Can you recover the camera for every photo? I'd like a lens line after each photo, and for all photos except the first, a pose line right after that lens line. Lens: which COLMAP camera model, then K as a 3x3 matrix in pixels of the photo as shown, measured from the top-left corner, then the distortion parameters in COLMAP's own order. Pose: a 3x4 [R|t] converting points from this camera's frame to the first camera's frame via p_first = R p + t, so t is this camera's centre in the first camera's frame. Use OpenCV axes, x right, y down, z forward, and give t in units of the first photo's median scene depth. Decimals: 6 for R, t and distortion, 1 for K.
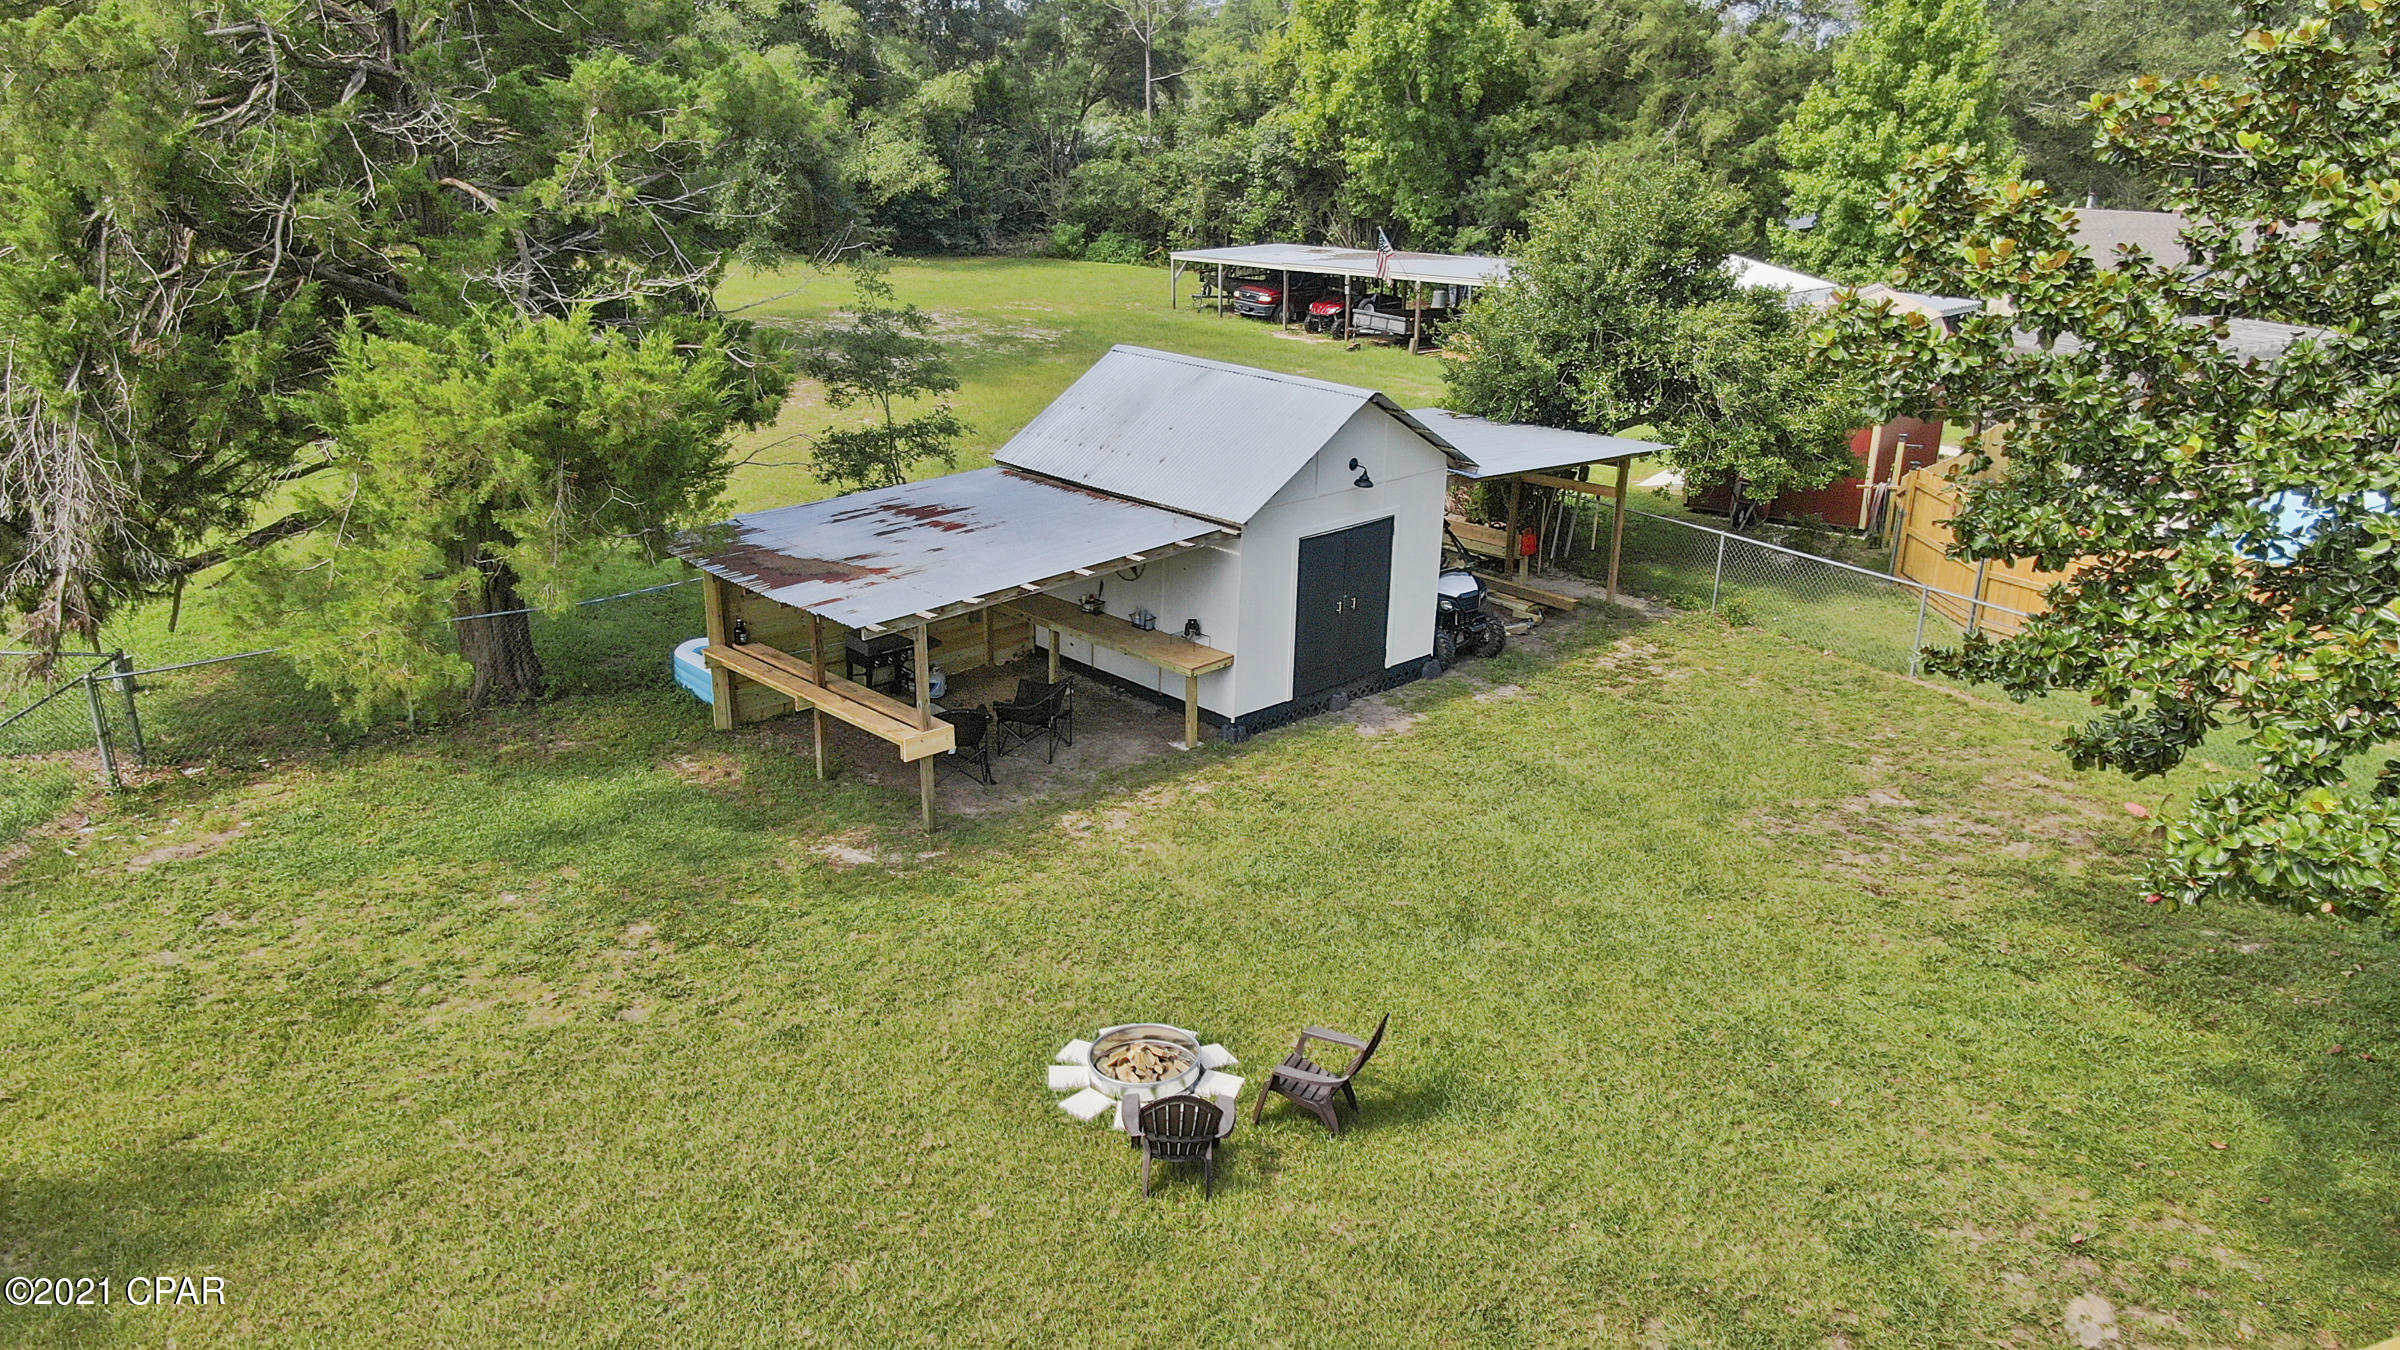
lens RADIAL K [[1652.3, 0, 1200.0], [0, 1652.3, 675.0], [0, 0, 1]] dist [0.105714, -0.000038]
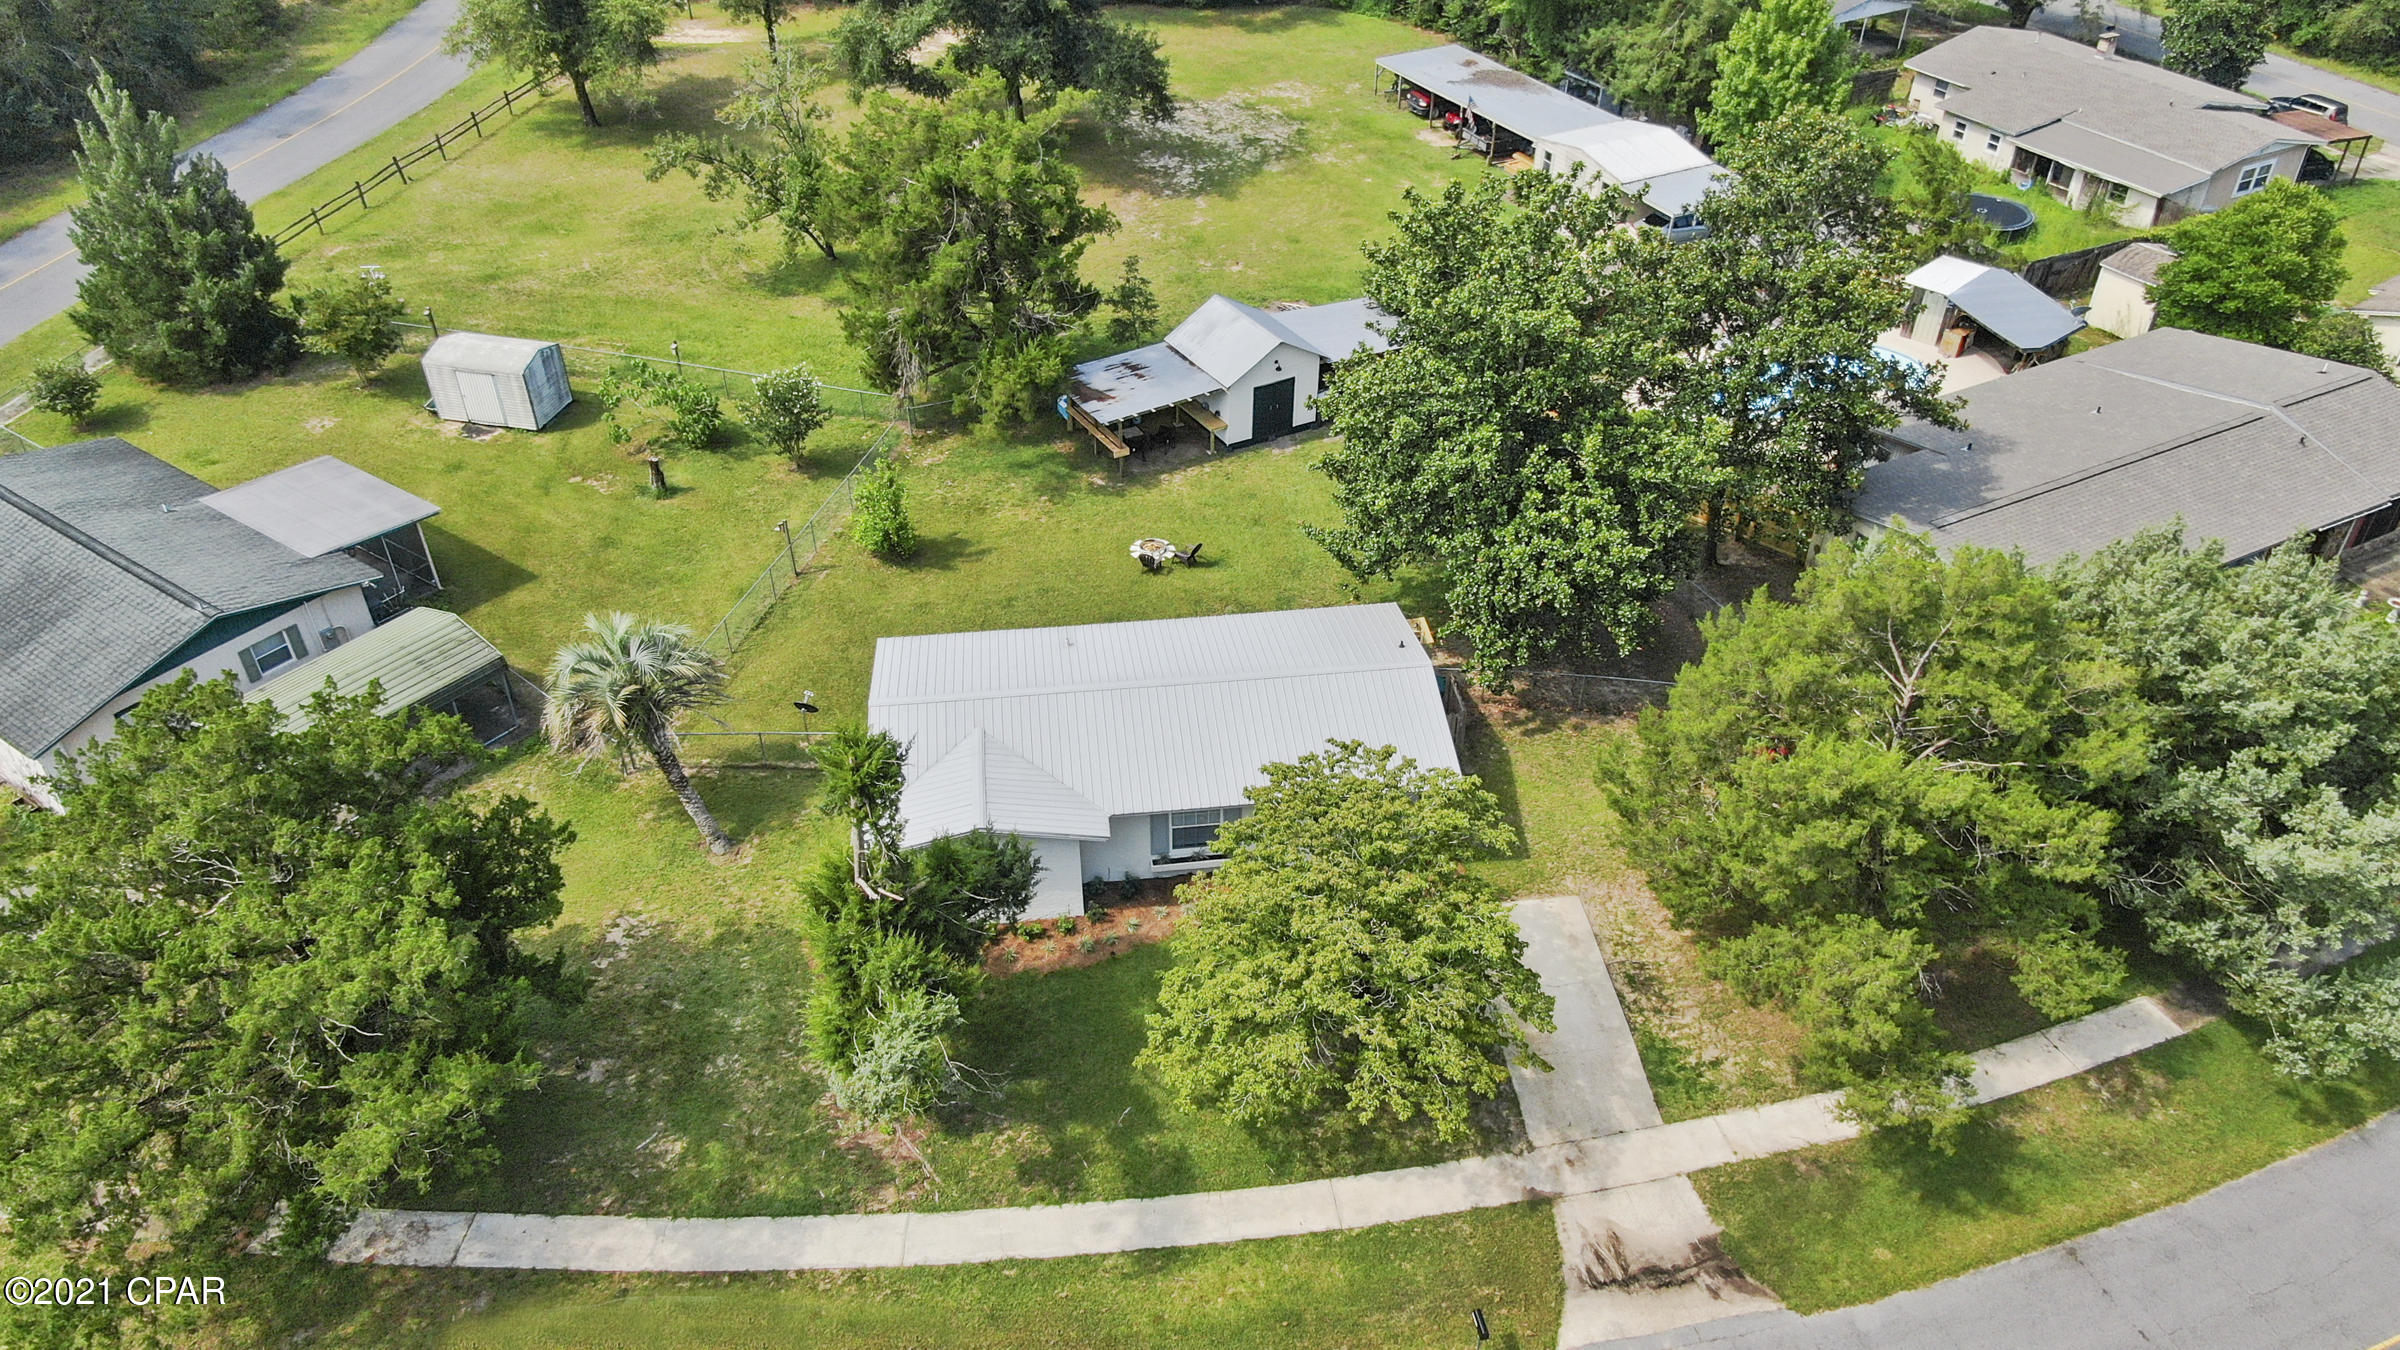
lens RADIAL K [[1652.3, 0, 1200.0], [0, 1652.3, 675.0], [0, 0, 1]] dist [0.105714, -0.000038]
pose [[0.968675, 0.140998, -0.204423, 0.681111], [-0.072687, 0.948113, 0.309515, -0.532065], [0.237457, -0.284960, 0.928661, -2.057085]]
